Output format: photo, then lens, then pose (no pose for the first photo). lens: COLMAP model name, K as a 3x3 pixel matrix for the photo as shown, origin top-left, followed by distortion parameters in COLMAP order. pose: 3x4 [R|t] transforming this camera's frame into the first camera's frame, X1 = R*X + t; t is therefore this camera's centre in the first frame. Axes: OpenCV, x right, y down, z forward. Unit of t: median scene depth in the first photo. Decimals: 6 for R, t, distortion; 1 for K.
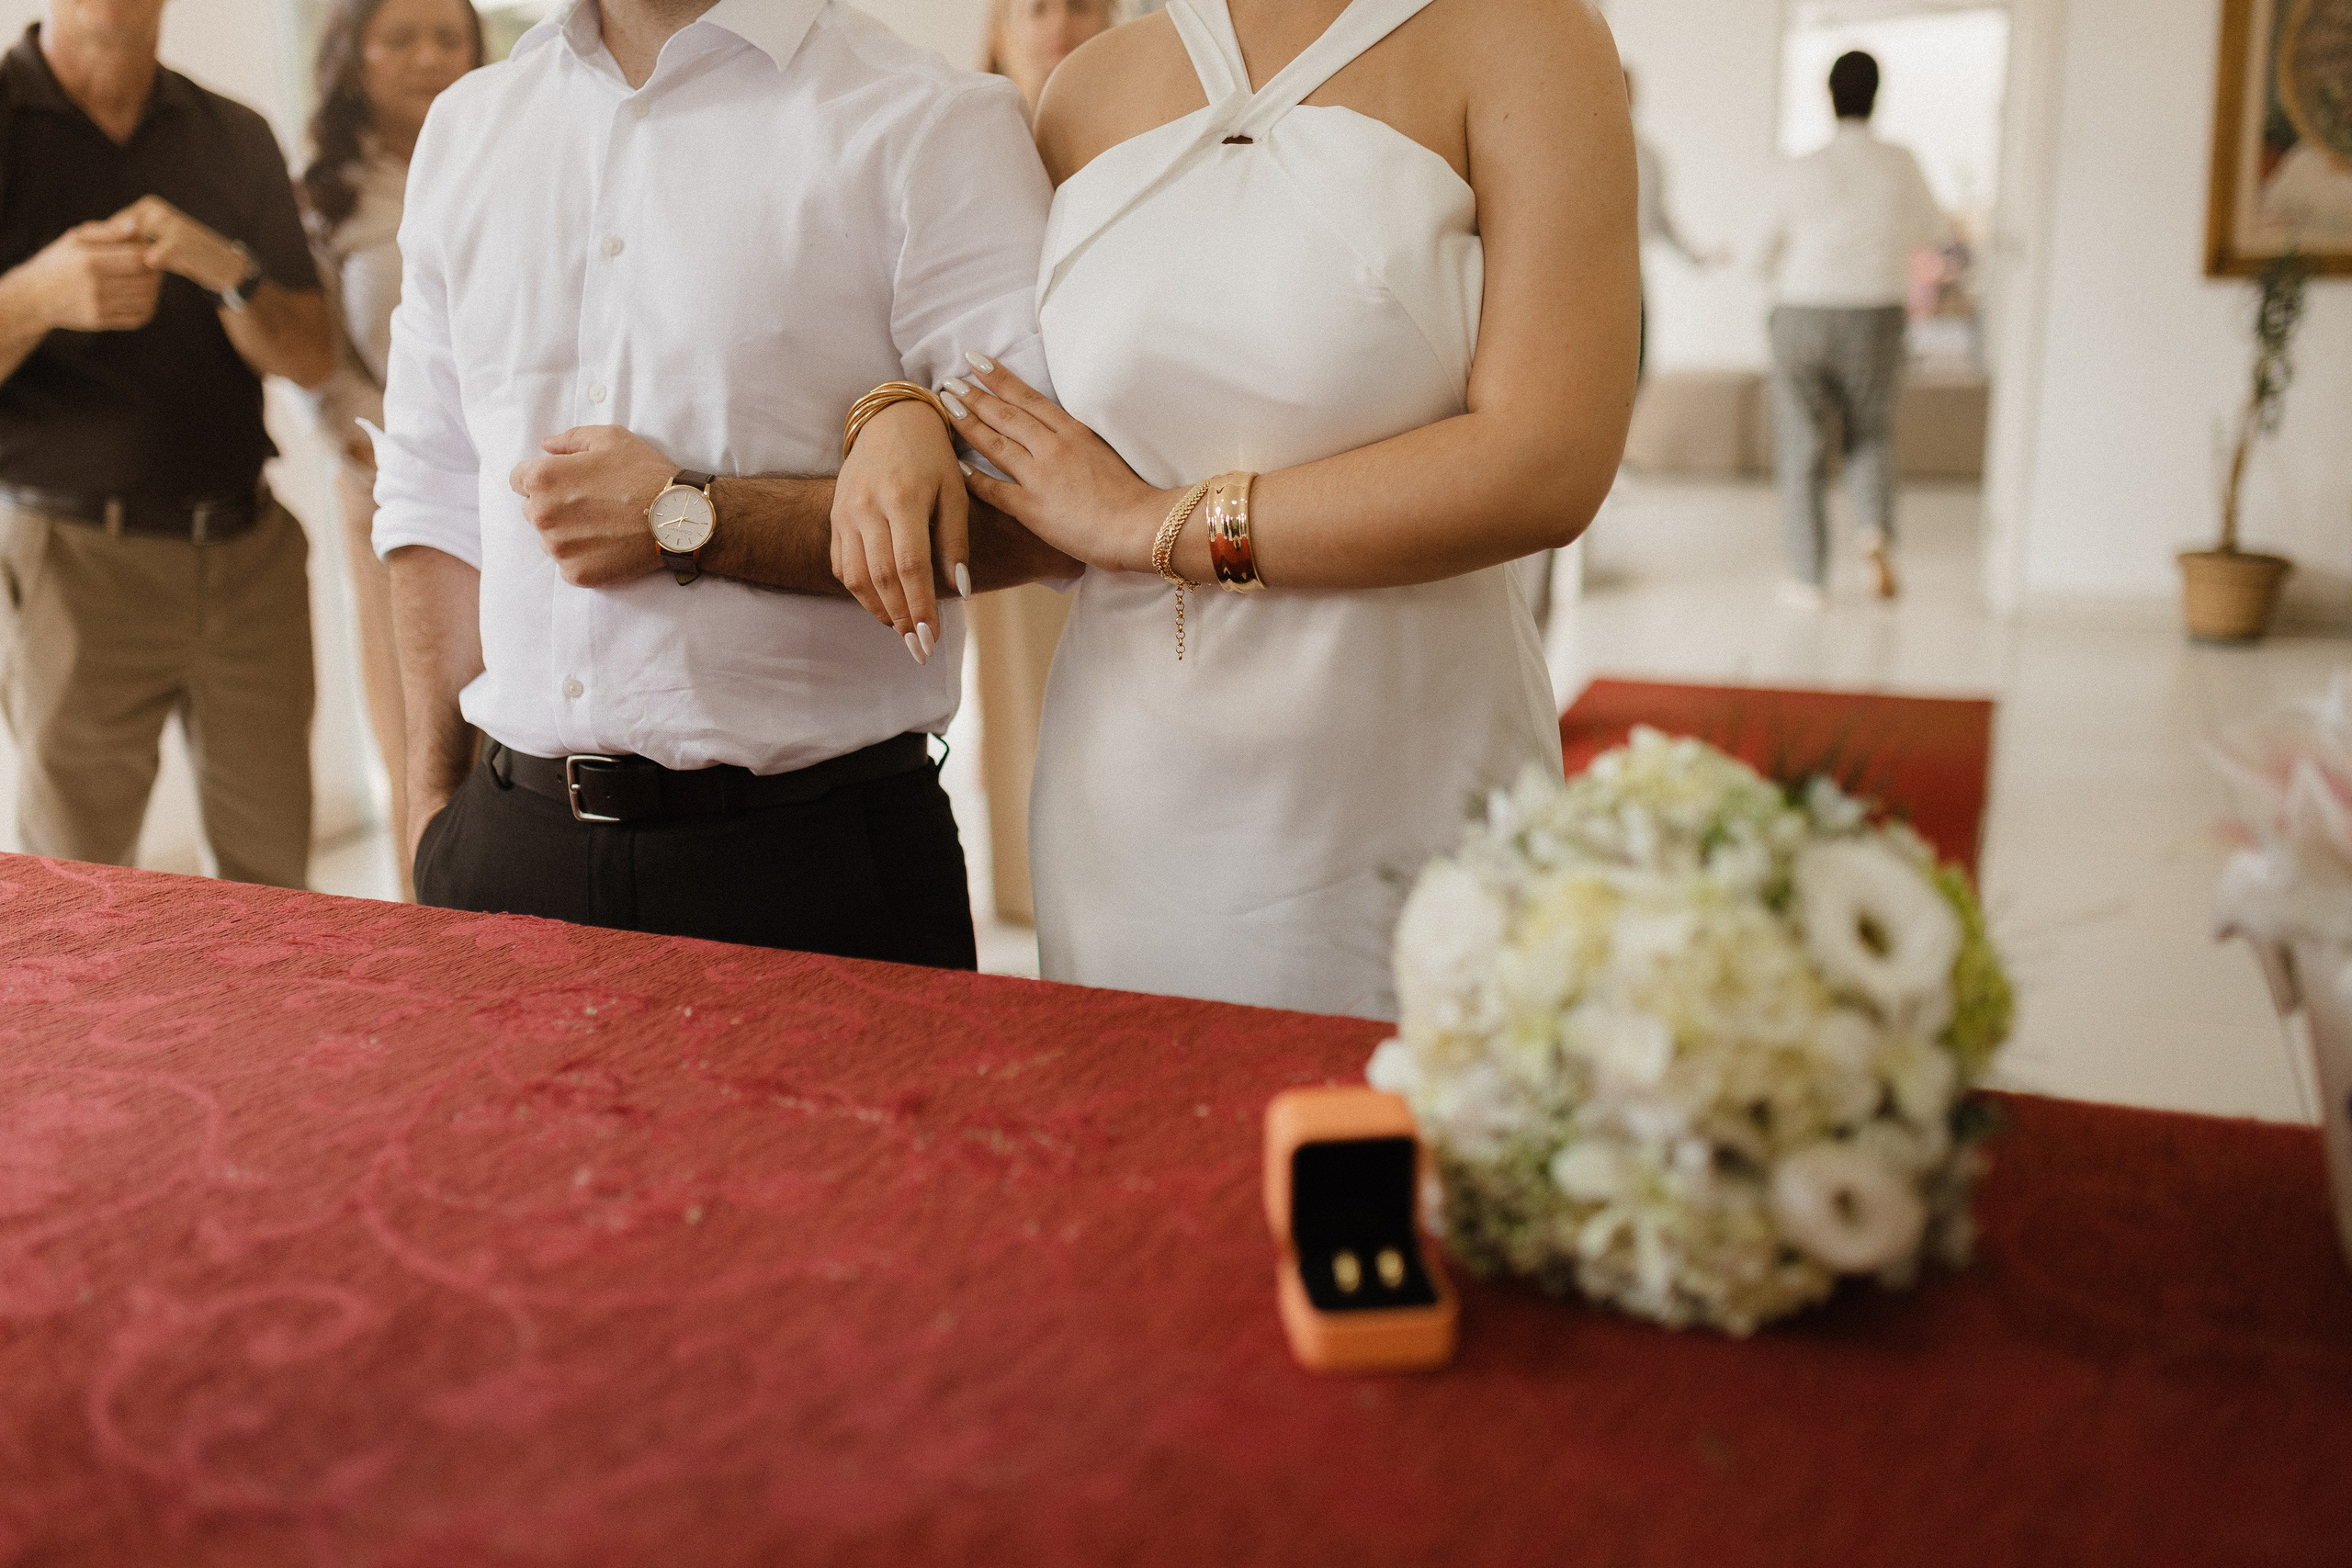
lens RADIAL K [[2413.4, 0, 1120.4], [0, 2413.4, 825.8], [0, 0, 1]] dist [0.004216, 0.000000]
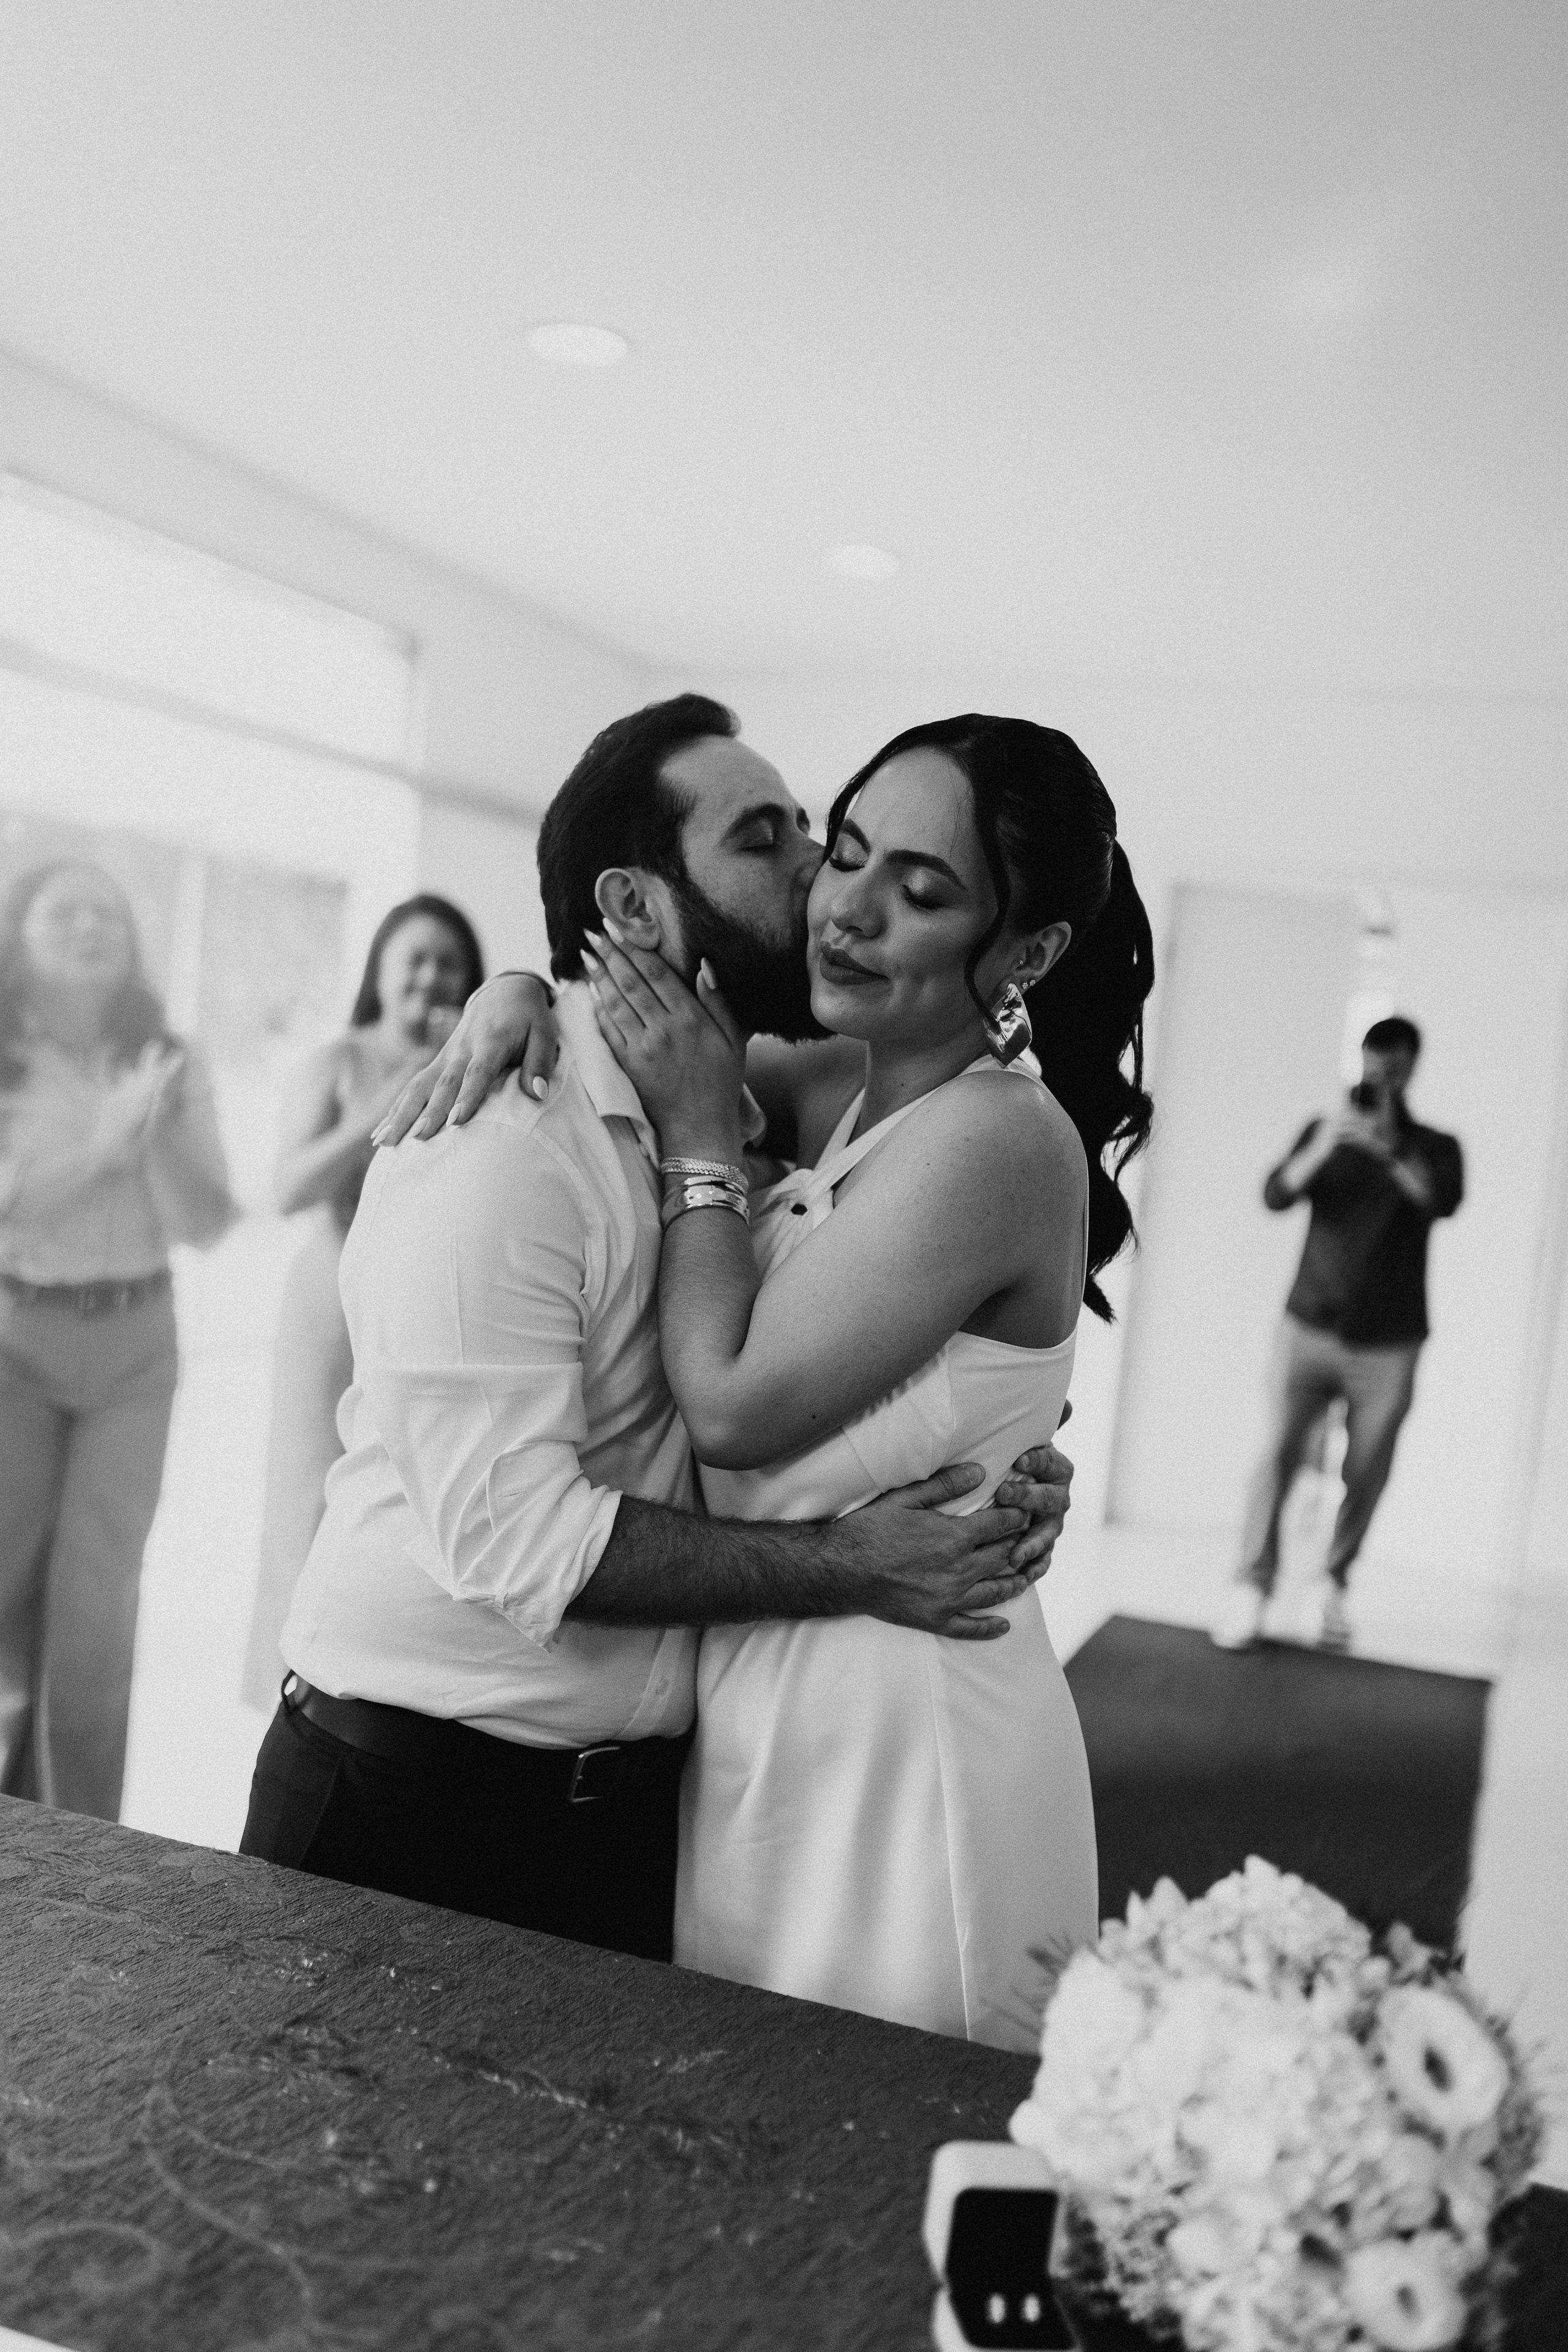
lens RADIAL K [[2413.6, 0, 737.1], [0, 2413.6, 1255.2], [0, 0, 1]] dist [0.004216, 0.000000]
pose [[0.992525, 0.116877, 0.035125, -0.108245], [-0.109167, 0.978923, -0.172606, -0.085408], [-0.054558, 0.167481, 0.984364, -0.216748]]
